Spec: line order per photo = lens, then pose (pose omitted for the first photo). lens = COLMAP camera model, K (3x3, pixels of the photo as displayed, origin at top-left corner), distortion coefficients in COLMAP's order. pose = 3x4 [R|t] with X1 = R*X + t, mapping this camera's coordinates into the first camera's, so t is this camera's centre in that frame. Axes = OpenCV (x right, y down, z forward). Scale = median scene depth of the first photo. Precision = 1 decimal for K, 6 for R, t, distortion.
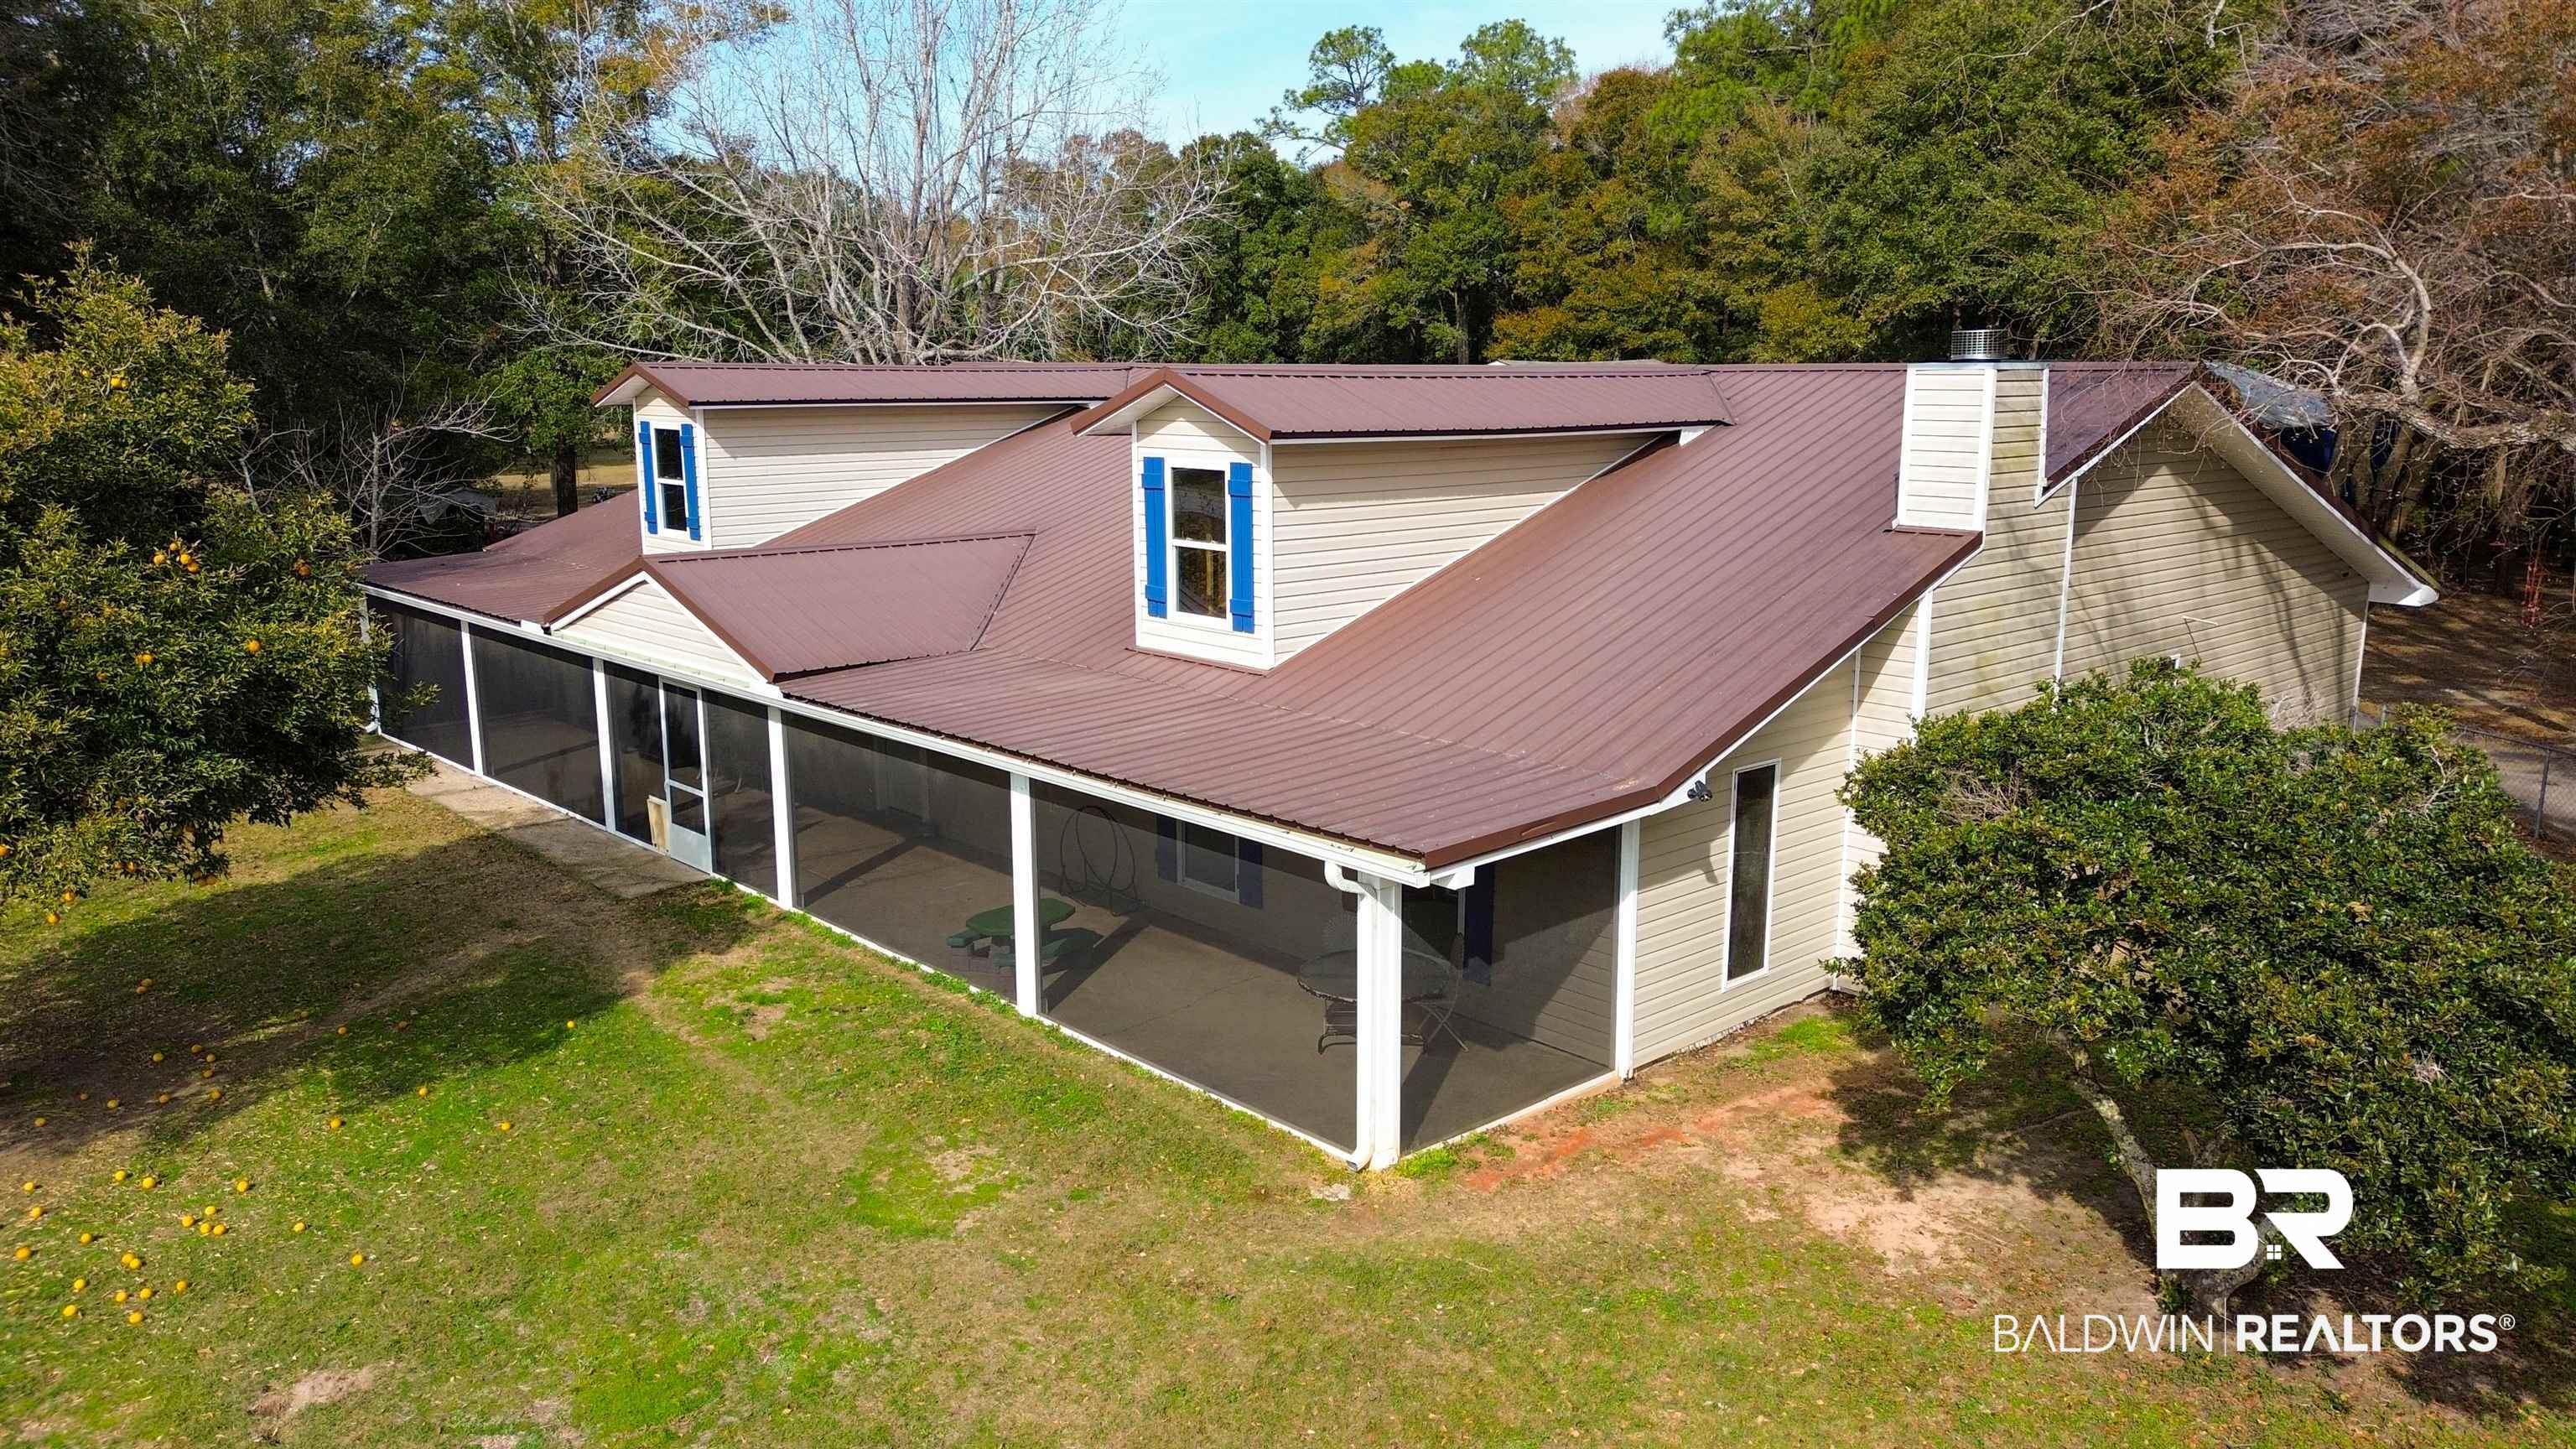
lens RADIAL K [[1783.8, 0, 1287.2], [0, 1783.8, 718.6], [0, 0, 1]] dist [-0.003026, -0.002683]
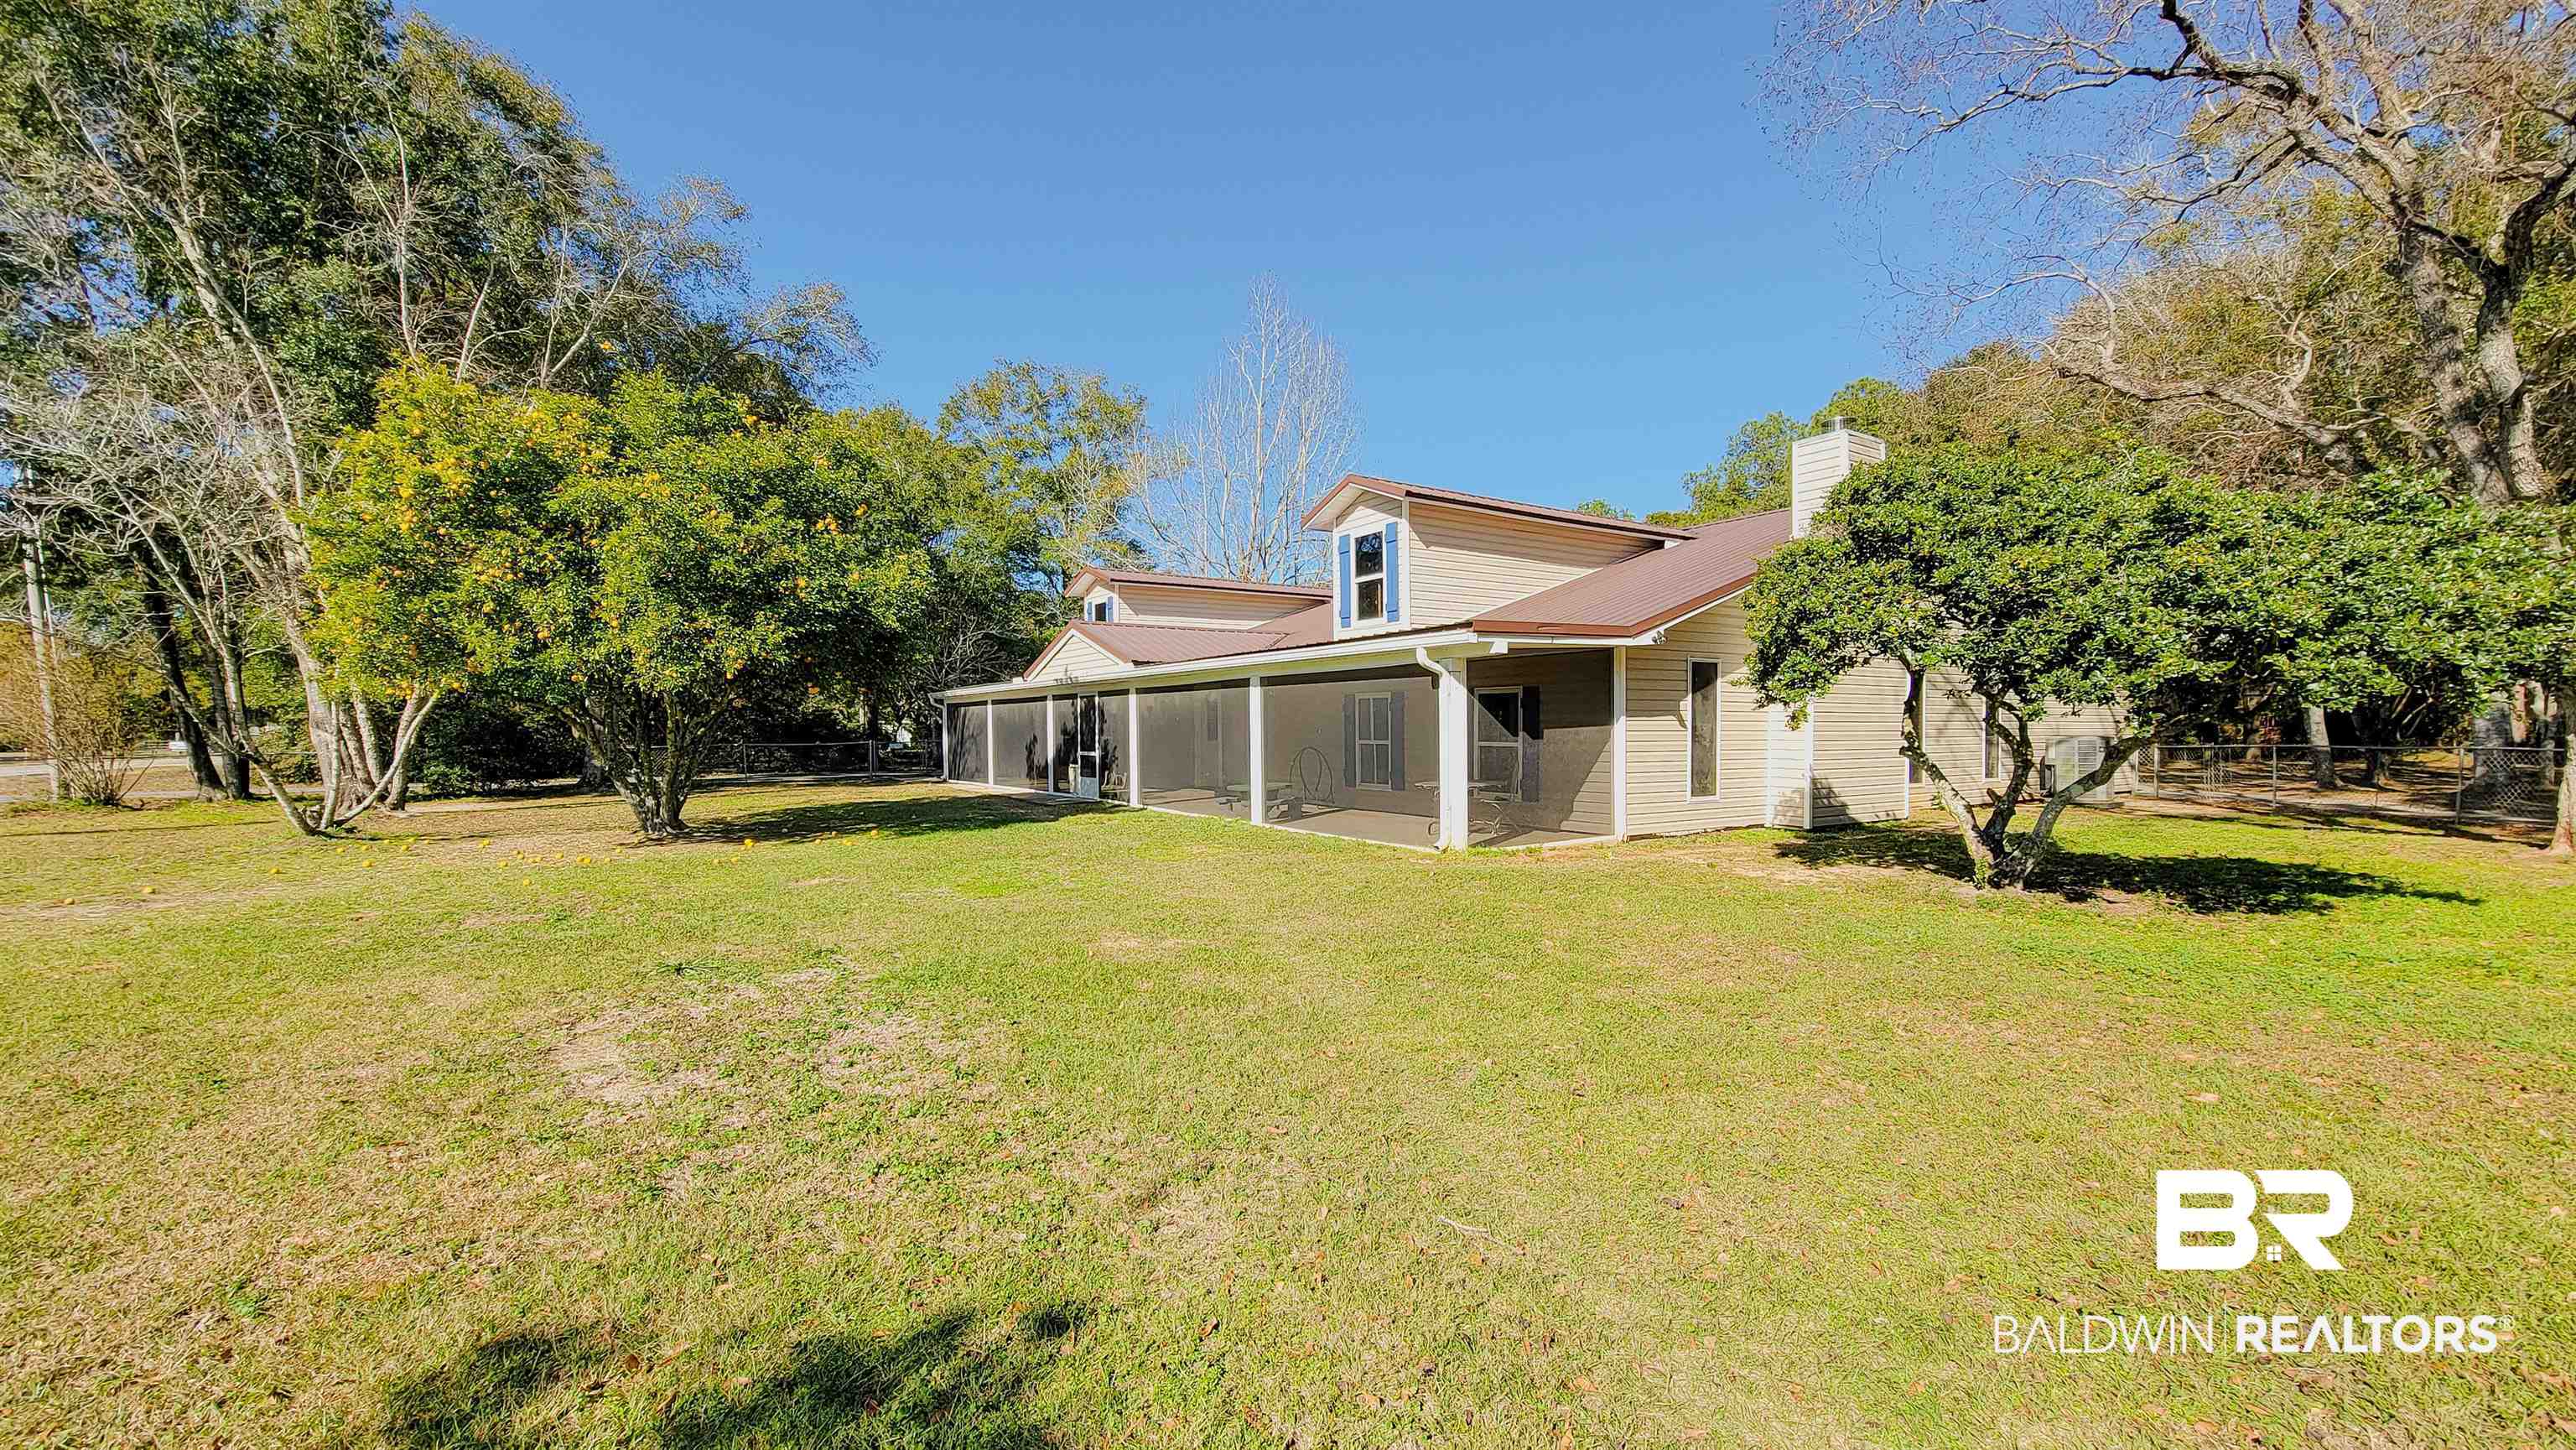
lens RADIAL K [[1016.5, 0, 1303.4], [0, 1016.5, 754.1], [0, 0, 1]] dist [-0.015346, 0.000080]
pose [[0.986204, -0.001491, -0.165530, 0.048589], [-0.024277, 0.987845, -0.153536, 0.214946], [0.163747, 0.155436, 0.974180, 0.055000]]
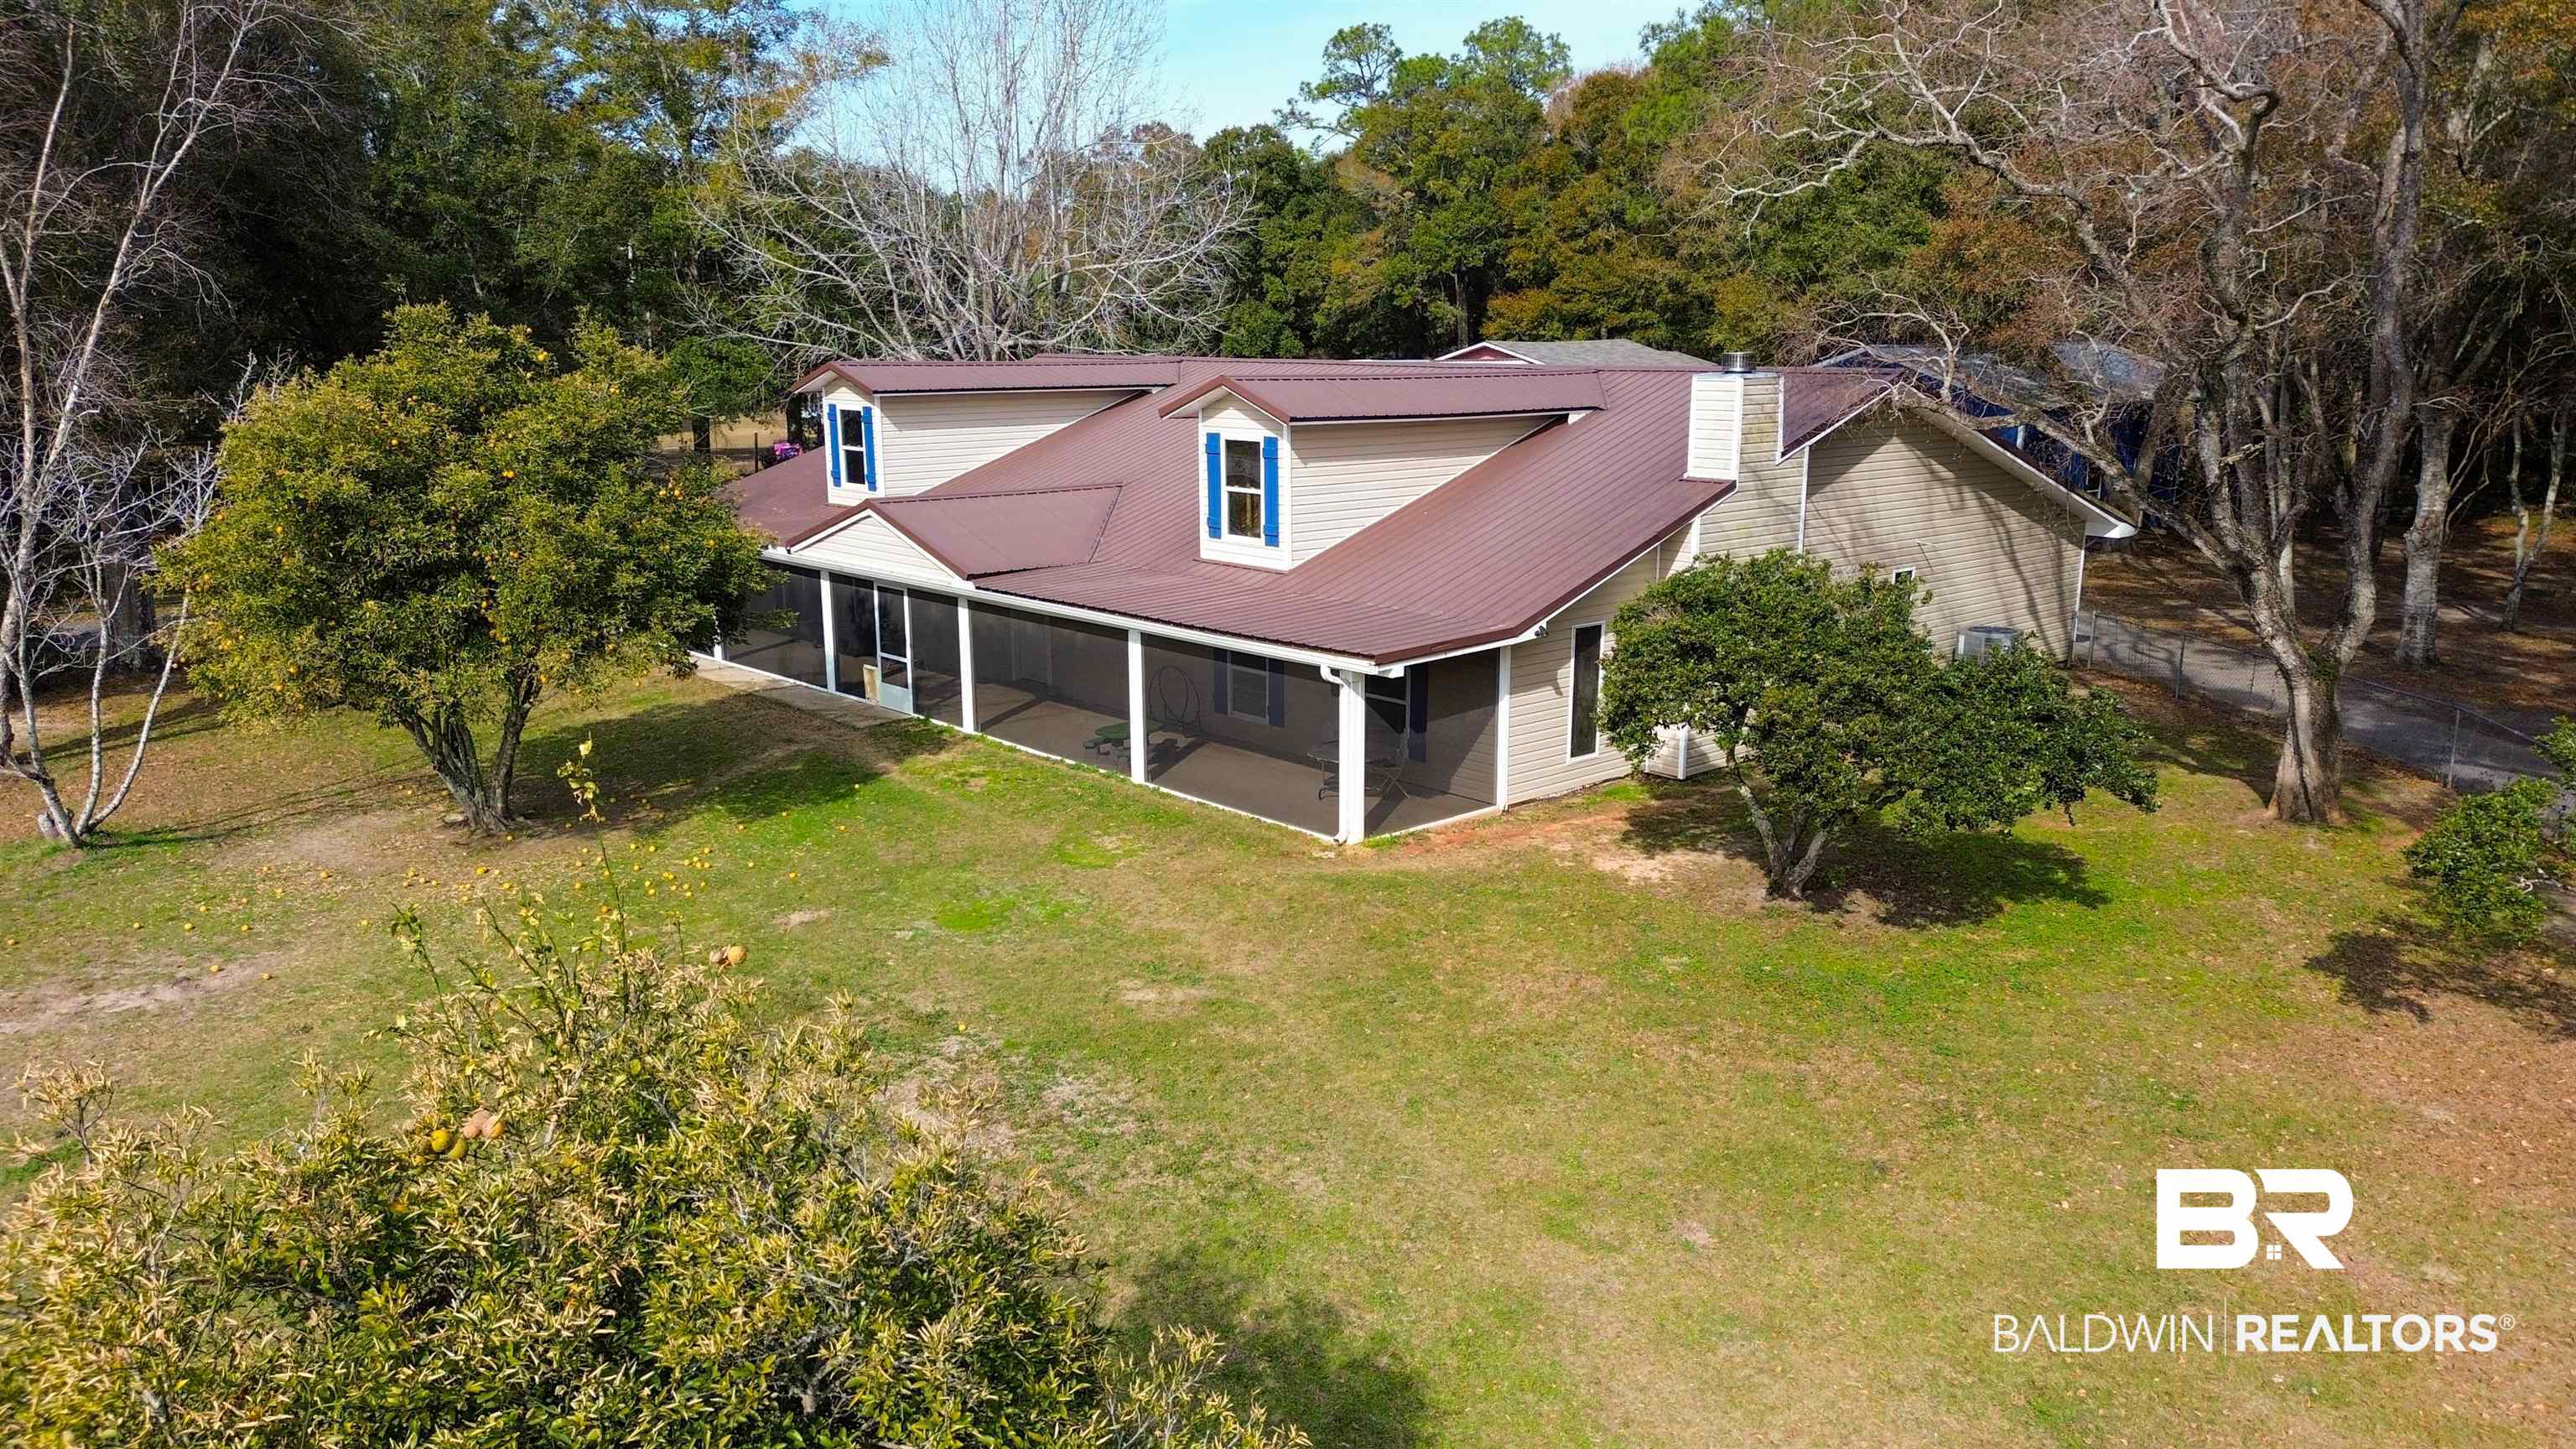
lens RADIAL K [[1693.7, 0, 1288.0], [0, 1693.7, 724.5], [0, 0, 1]] dist [0.009076, -0.000031]
pose [[0.999965, 0.001335, -0.008251, 0.001699], [-0.001085, 0.999541, 0.030284, 0.059033], [0.008288, -0.030274, 0.999507, -0.456320]]
